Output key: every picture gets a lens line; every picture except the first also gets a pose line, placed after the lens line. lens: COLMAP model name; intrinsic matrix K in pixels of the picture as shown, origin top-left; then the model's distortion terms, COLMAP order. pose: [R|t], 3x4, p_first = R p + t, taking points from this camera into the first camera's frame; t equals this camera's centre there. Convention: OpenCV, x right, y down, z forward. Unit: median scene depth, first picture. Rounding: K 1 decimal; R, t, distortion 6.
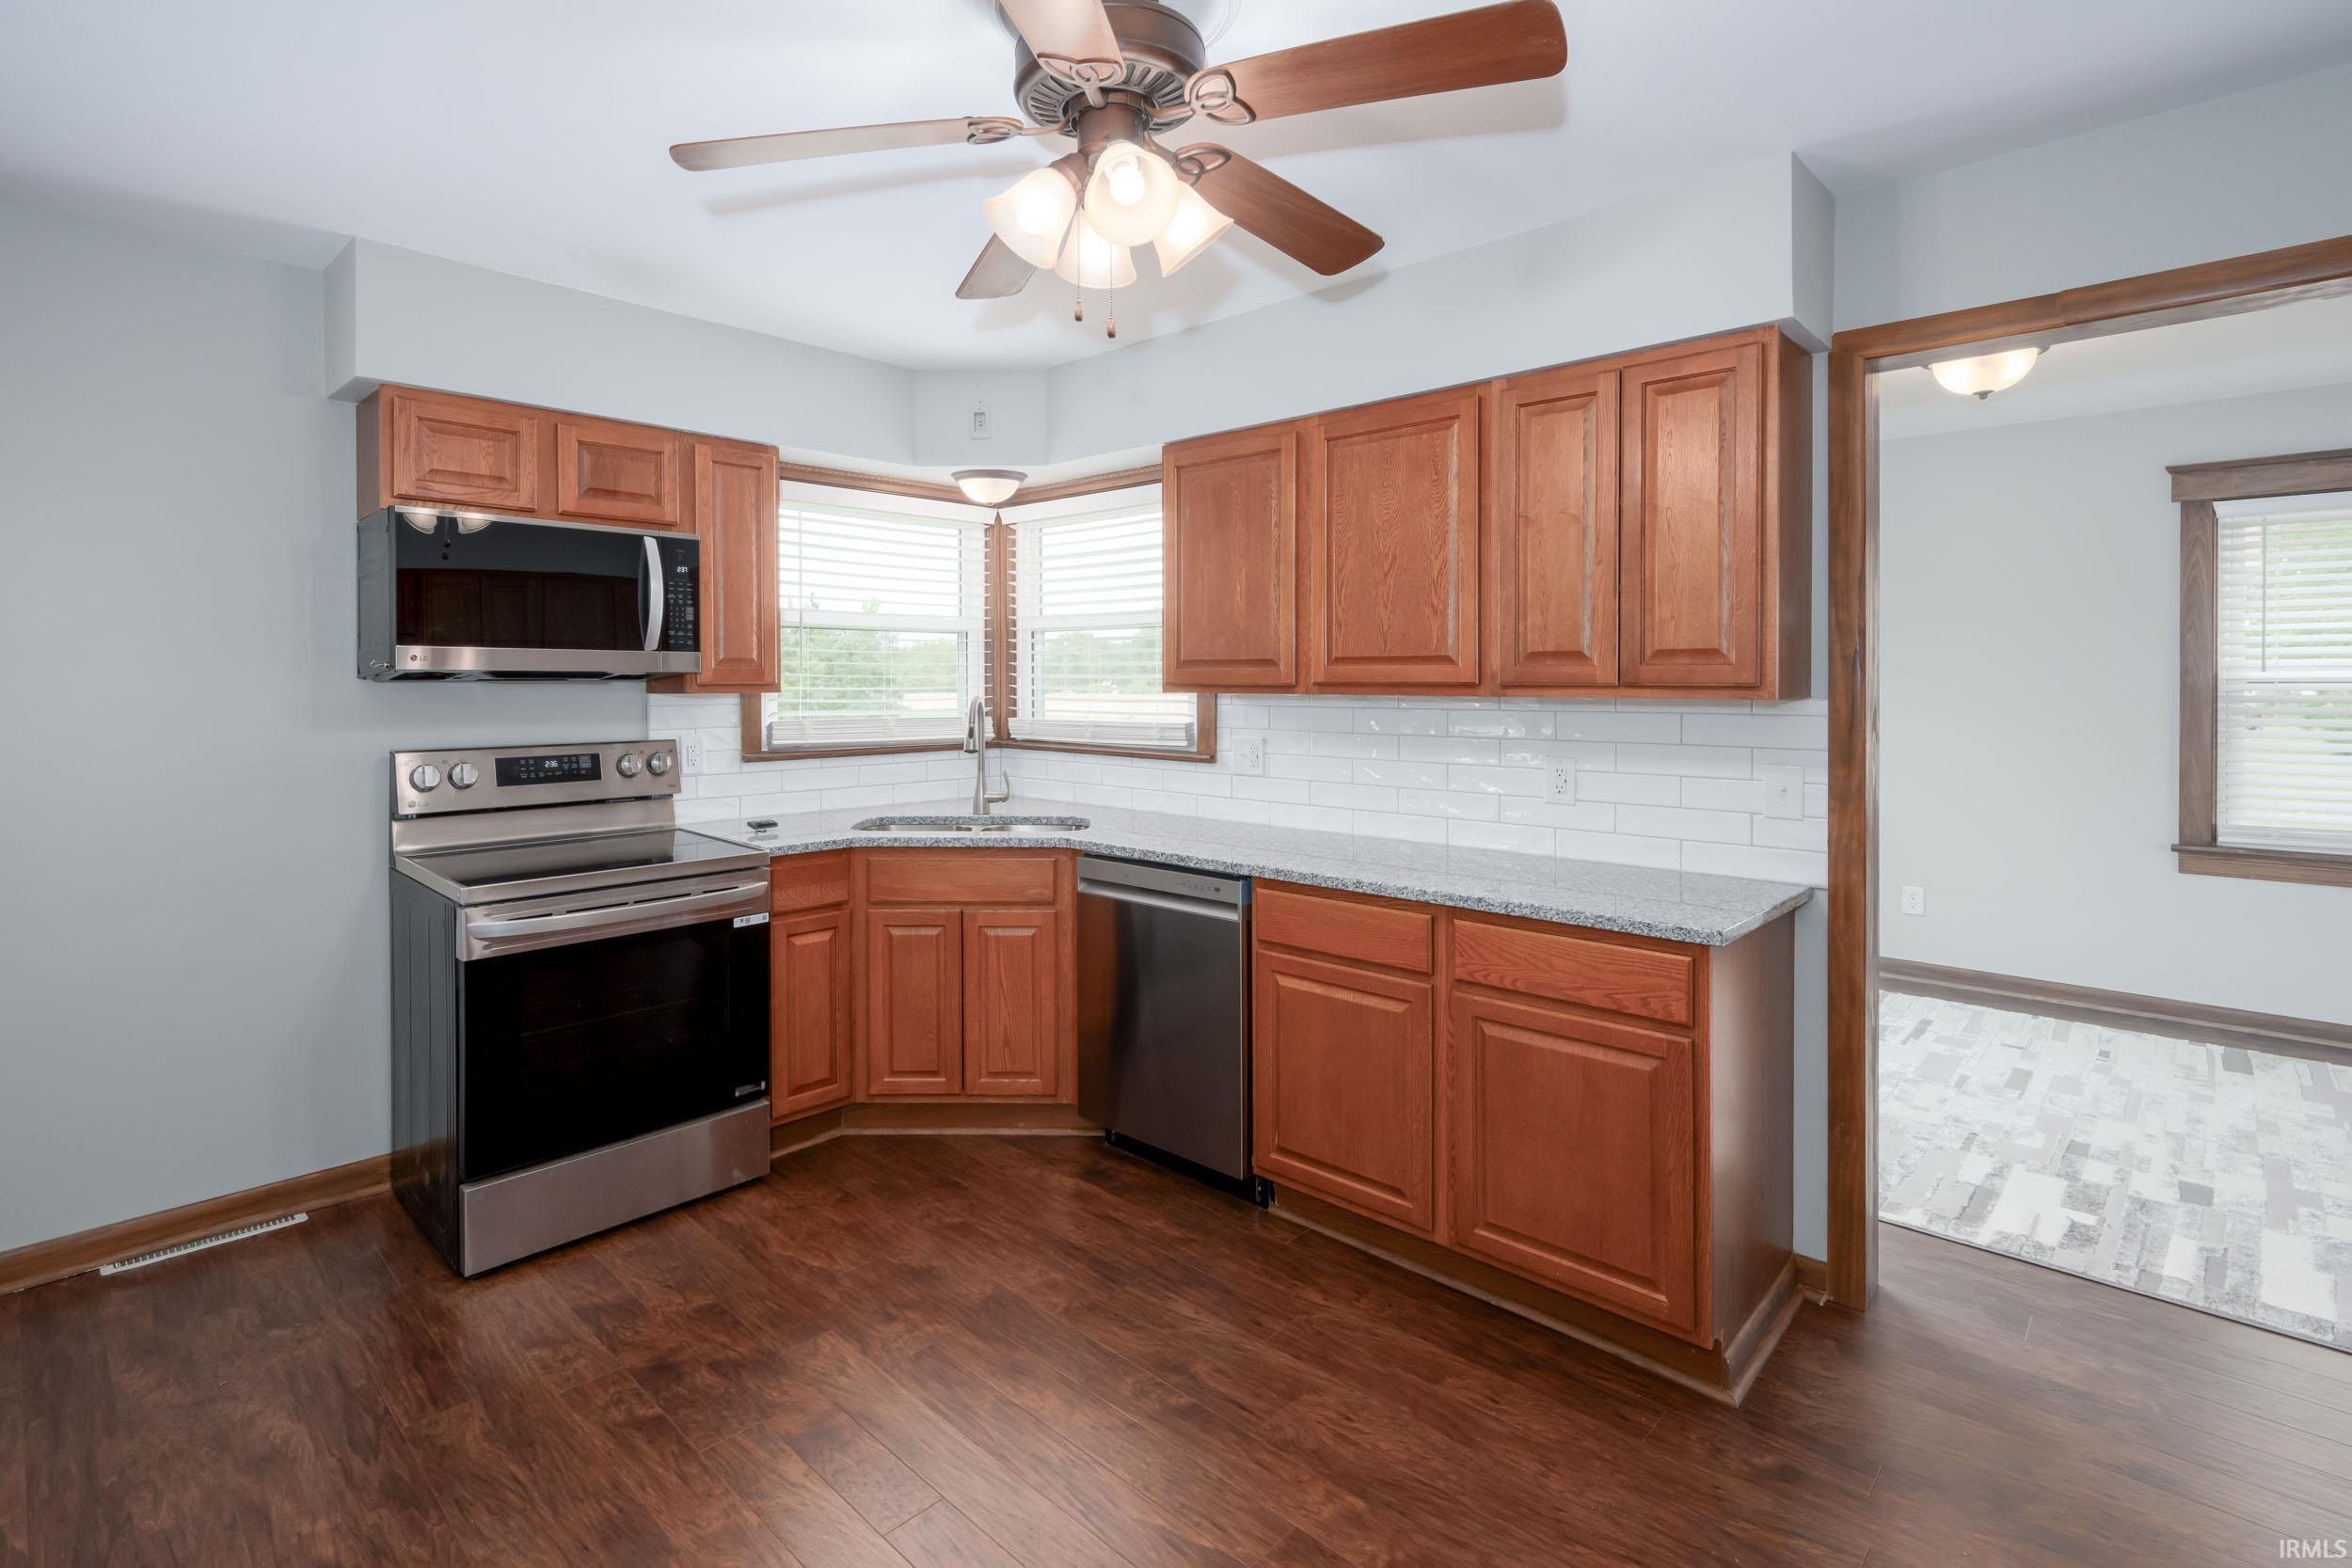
lens RADIAL K [[1097.3, 0, 1159.4], [0, 1097.3, 685.6], [0, 0, 1]] dist [0.002451, 0.000307]
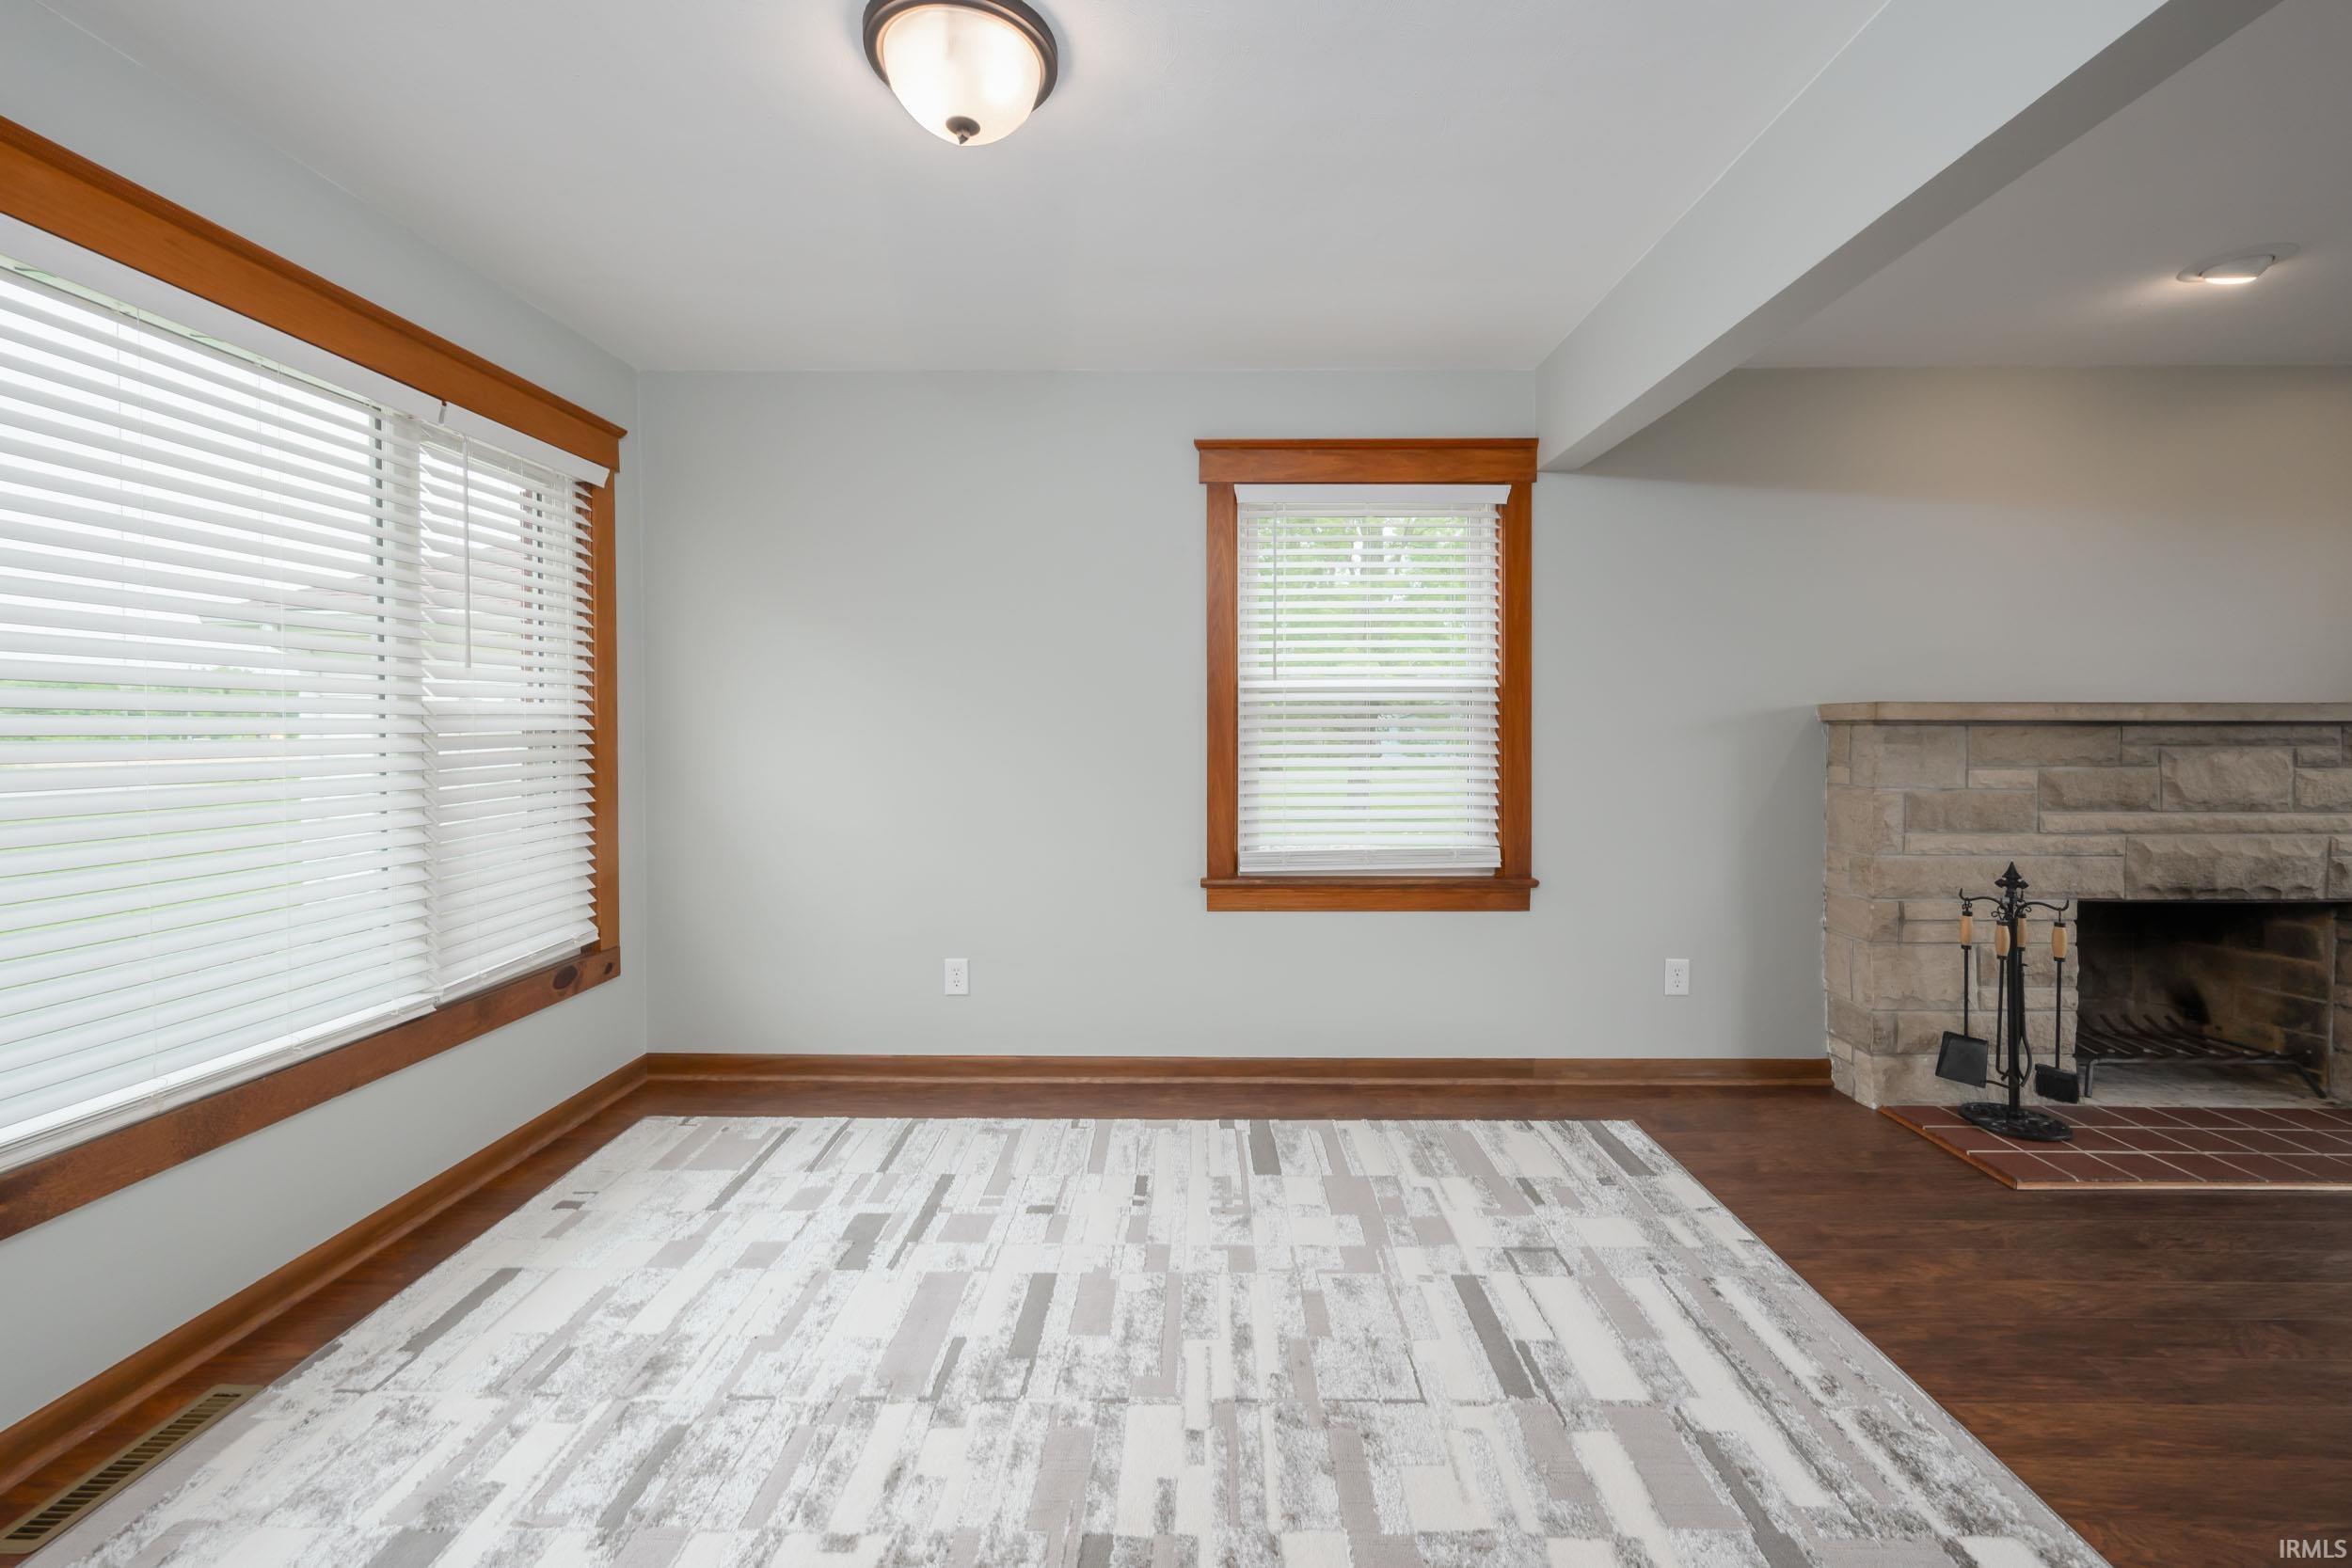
lens RADIAL K [[963.6, 0, 1188.0], [0, 963.6, 726.5], [0, 0, 1]] dist [0.000256, 0.000023]
pose [[0.733768, -0.007223, 0.679362, 0.411800], [0.006255, 0.999973, 0.003876, 0.021515], [-0.679371, 0.001405, 0.733793, 0.466149]]
